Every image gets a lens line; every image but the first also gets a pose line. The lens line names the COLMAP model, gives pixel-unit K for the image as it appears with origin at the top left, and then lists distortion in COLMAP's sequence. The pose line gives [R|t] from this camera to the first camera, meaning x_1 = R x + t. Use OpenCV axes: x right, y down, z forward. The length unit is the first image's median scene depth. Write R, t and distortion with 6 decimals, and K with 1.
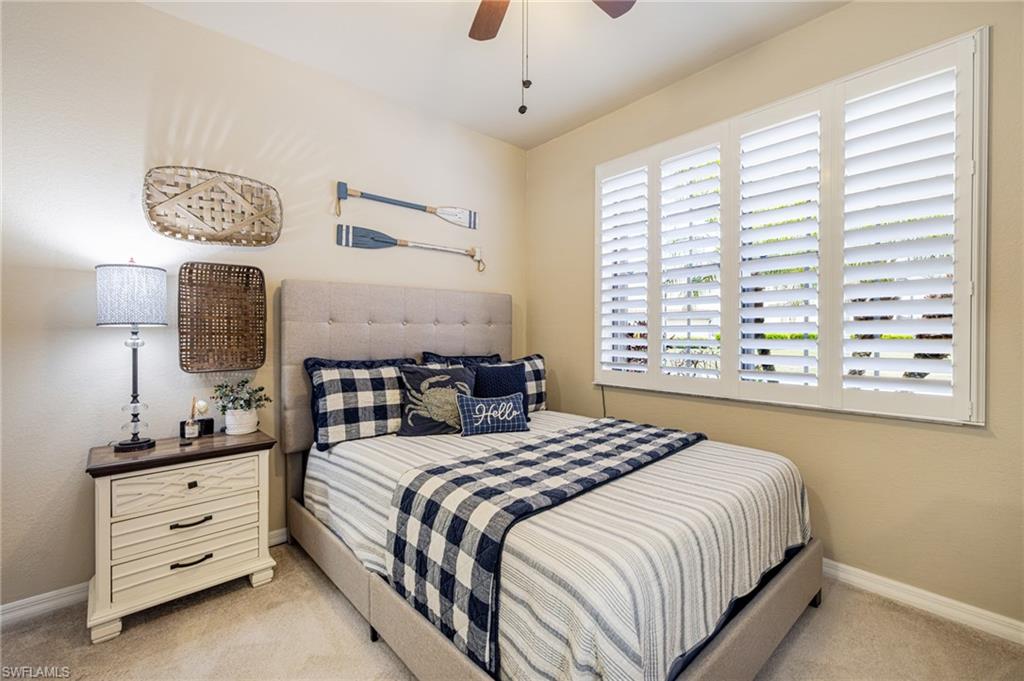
lens RADIAL K [[431.6, 0, 508.6], [0, 431.6, 347.5], [0, 0, 1]] dist [0.000503, -0.000054]
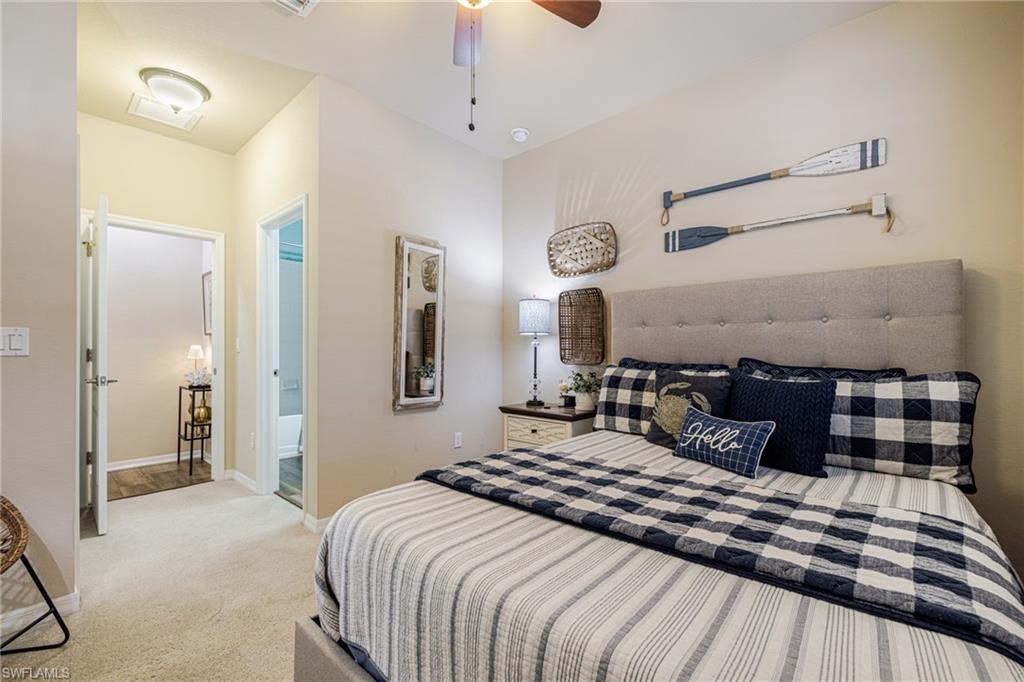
lens RADIAL K [[431.6, 0, 508.6], [0, 431.6, 348.0], [0, 0, 1]] dist [0.000503, -0.000054]
pose [[0.110744, 0.006267, -0.993829, 0.685808], [-0.028729, 0.999582, 0.003102, 0.003266], [0.993434, 0.028209, 0.110878, 0.572806]]
